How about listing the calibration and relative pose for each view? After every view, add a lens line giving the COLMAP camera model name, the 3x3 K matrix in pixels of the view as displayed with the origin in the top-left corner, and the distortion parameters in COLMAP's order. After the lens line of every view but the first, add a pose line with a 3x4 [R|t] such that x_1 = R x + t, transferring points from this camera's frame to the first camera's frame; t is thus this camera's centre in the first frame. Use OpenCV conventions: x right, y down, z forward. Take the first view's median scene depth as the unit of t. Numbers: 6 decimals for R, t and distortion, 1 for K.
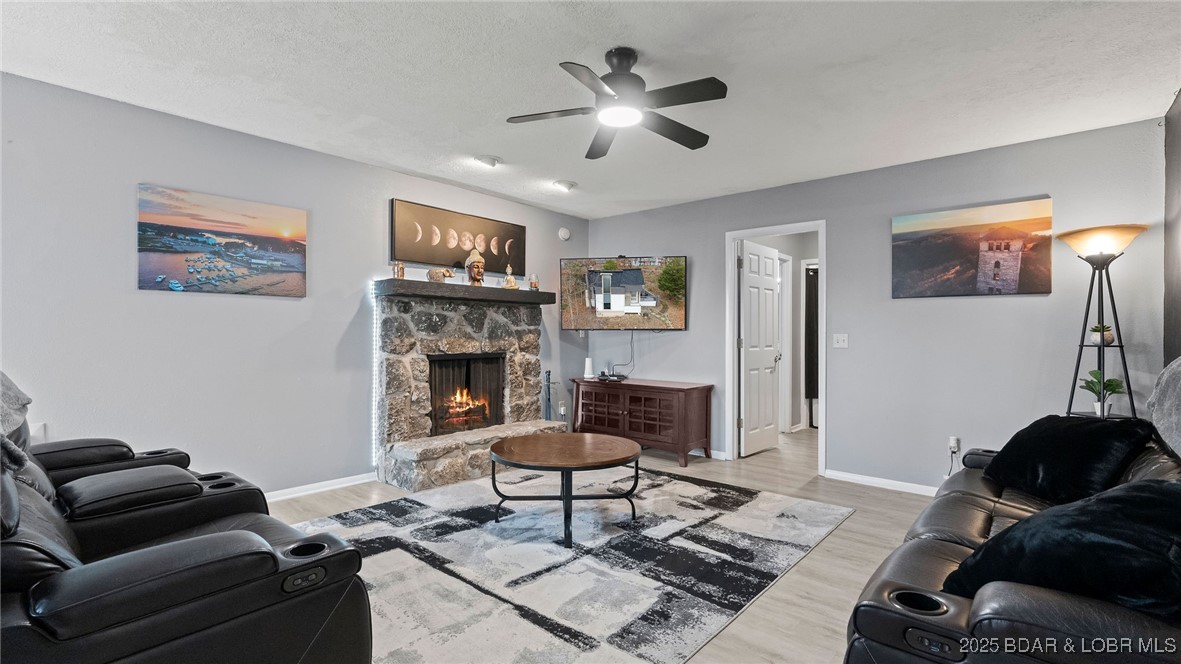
lens RADIAL K [[539.2, 0, 585.1], [0, 539.2, 341.2], [0, 0, 1]] dist [-0.004372, 0.000044]
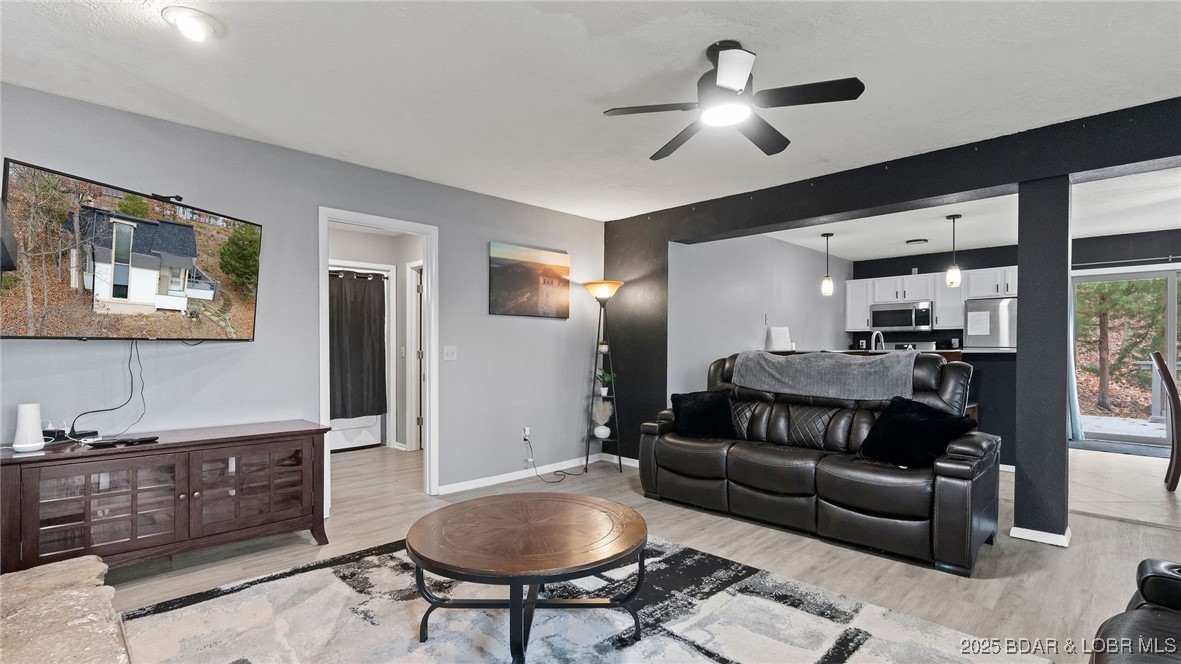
lens RADIAL K [[549.6, 0, 588.3], [0, 549.6, 355.0], [0, 0, 1]] dist [-0.004456, 0.000023]
pose [[0.062351, -0.021343, 0.997826, -0.520960], [0.013892, 0.999693, 0.020515, -0.014712], [-0.997958, 0.012583, 0.062628, 0.679413]]
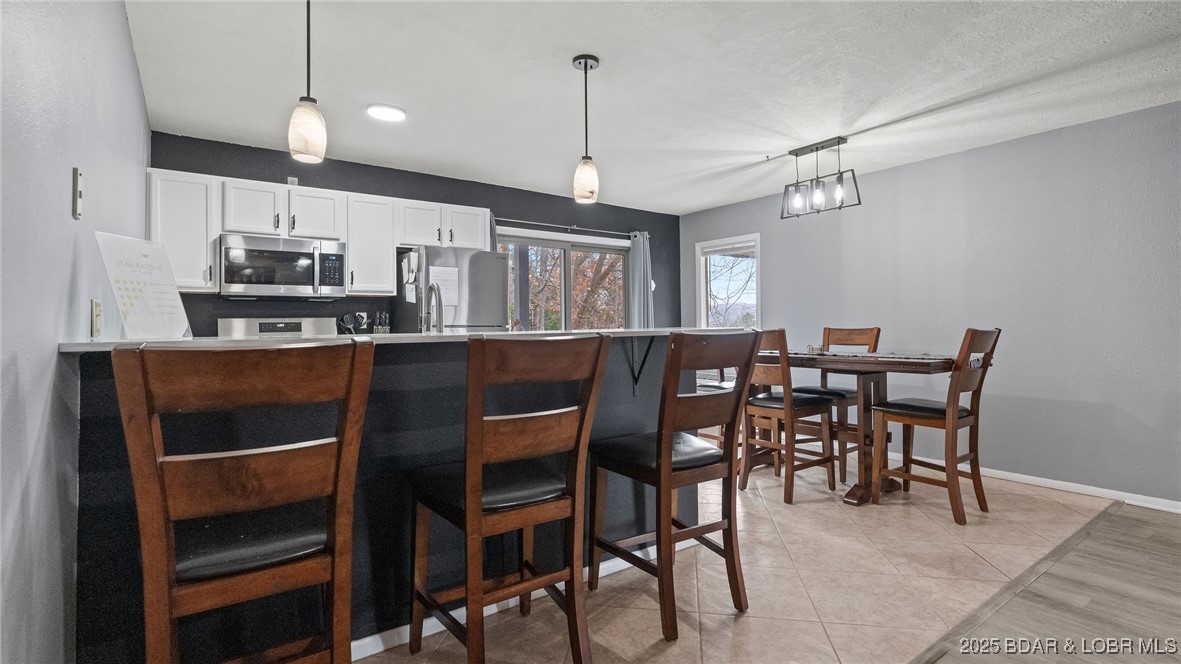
lens RADIAL K [[558.9, 0, 590.8], [0, 558.9, 315.9], [0, 0, 1]] dist [-0.002243, -0.000009]
pose [[-0.973463, 0.007379, 0.228724, 0.639047], [0.006421, 0.999967, -0.004933, -0.001211], [-0.228753, -0.003334, -0.973479, 0.536659]]
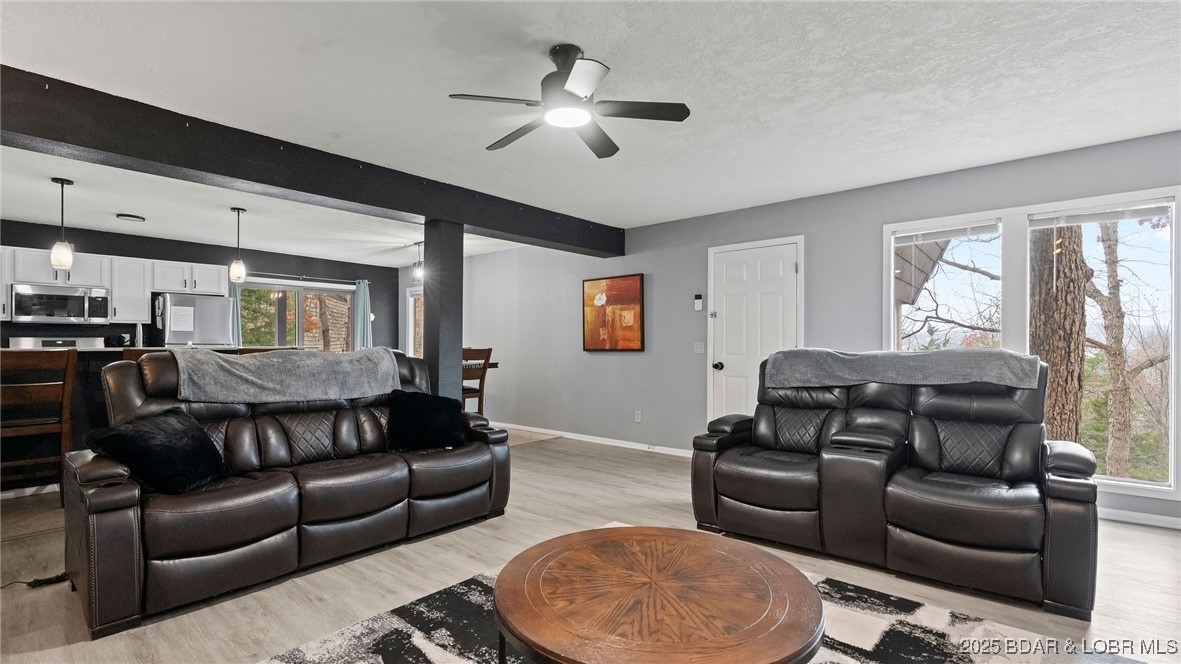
lens RADIAL K [[539.2, 0, 585.1], [0, 539.2, 341.2], [0, 0, 1]] dist [-0.004372, 0.000044]
pose [[-0.999951, -0.006500, -0.007468, 0.023168], [-0.006552, 0.999954, 0.007053, -0.014494], [0.007422, 0.007101, -0.999947, 1.128989]]
